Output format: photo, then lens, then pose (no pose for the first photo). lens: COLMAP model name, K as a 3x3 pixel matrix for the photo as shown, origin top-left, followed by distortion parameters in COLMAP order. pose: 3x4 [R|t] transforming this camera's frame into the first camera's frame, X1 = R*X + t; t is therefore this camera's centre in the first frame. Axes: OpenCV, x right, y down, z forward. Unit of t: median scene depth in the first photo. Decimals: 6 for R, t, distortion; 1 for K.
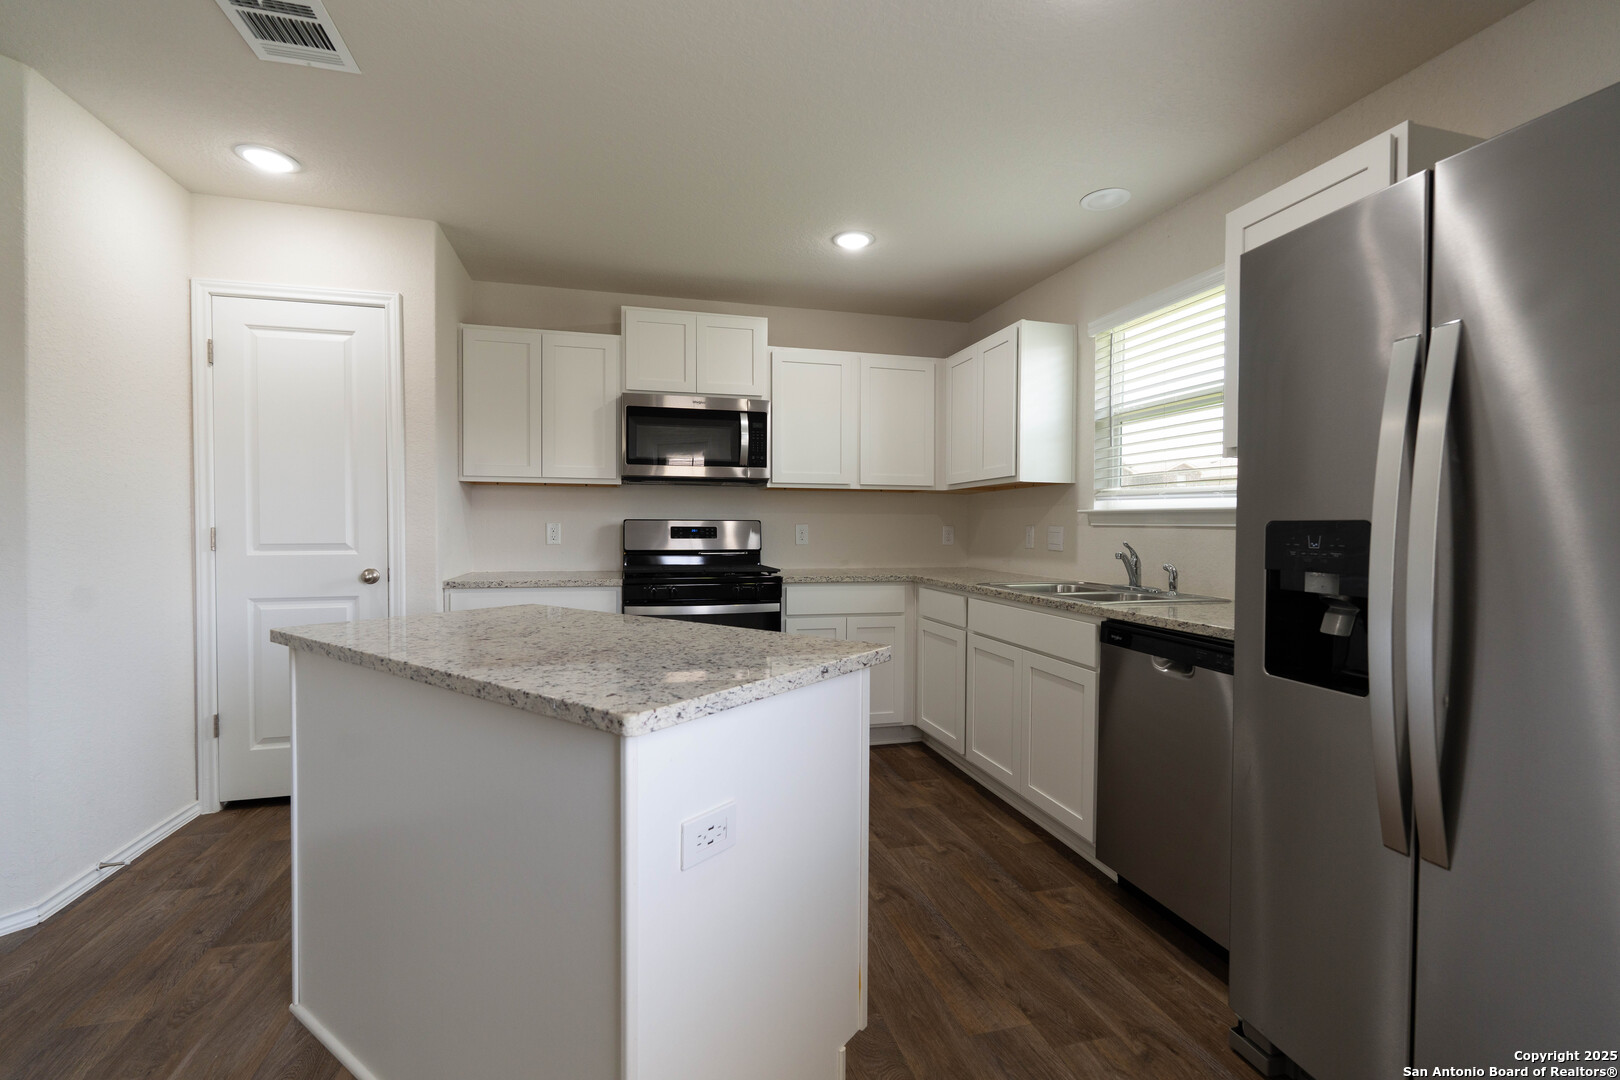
lens RADIAL K [[726.2, 0, 812.5], [0, 726.2, 529.6], [0, 0, 1]] dist [0.042483, 0.000052]
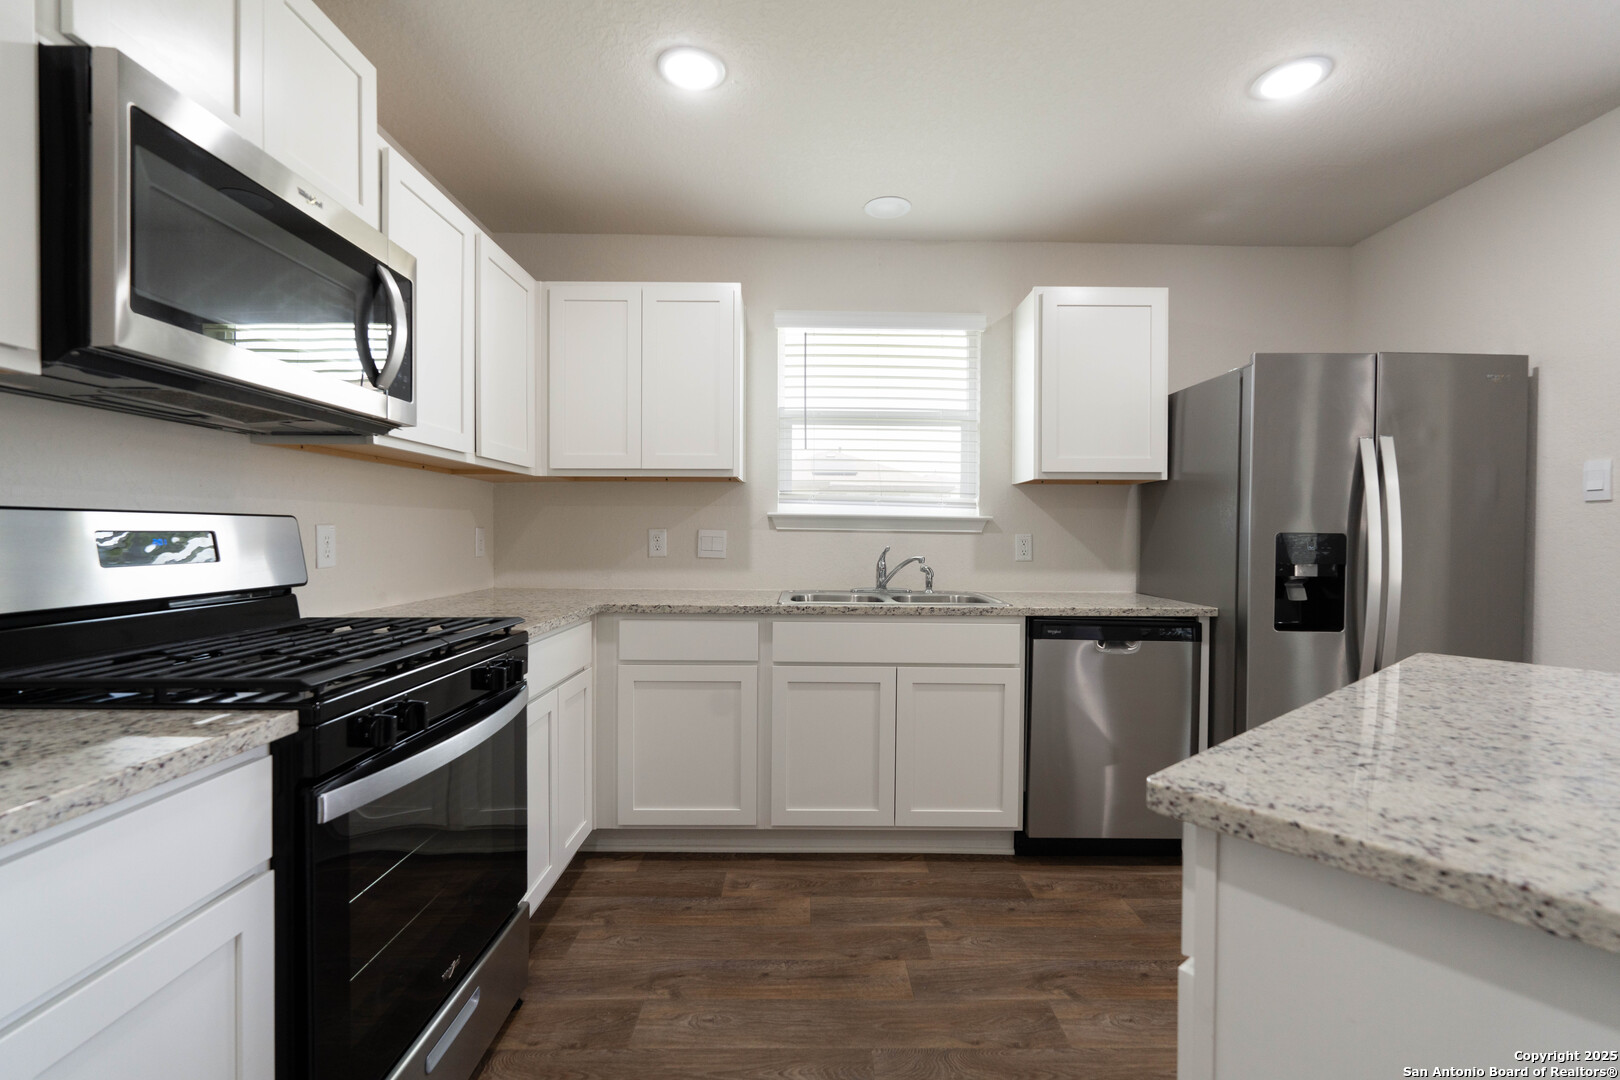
lens RADIAL K [[714.6, 0, 810.0], [0, 714.6, 540.0], [0, 0, 1]] dist [-0.022419, 0.000163]
pose [[0.259613, -0.013099, 0.965624, -0.515172], [-0.000639, 0.999905, 0.013736, -0.005190], [-0.965712, -0.004183, 0.259580, 0.764068]]
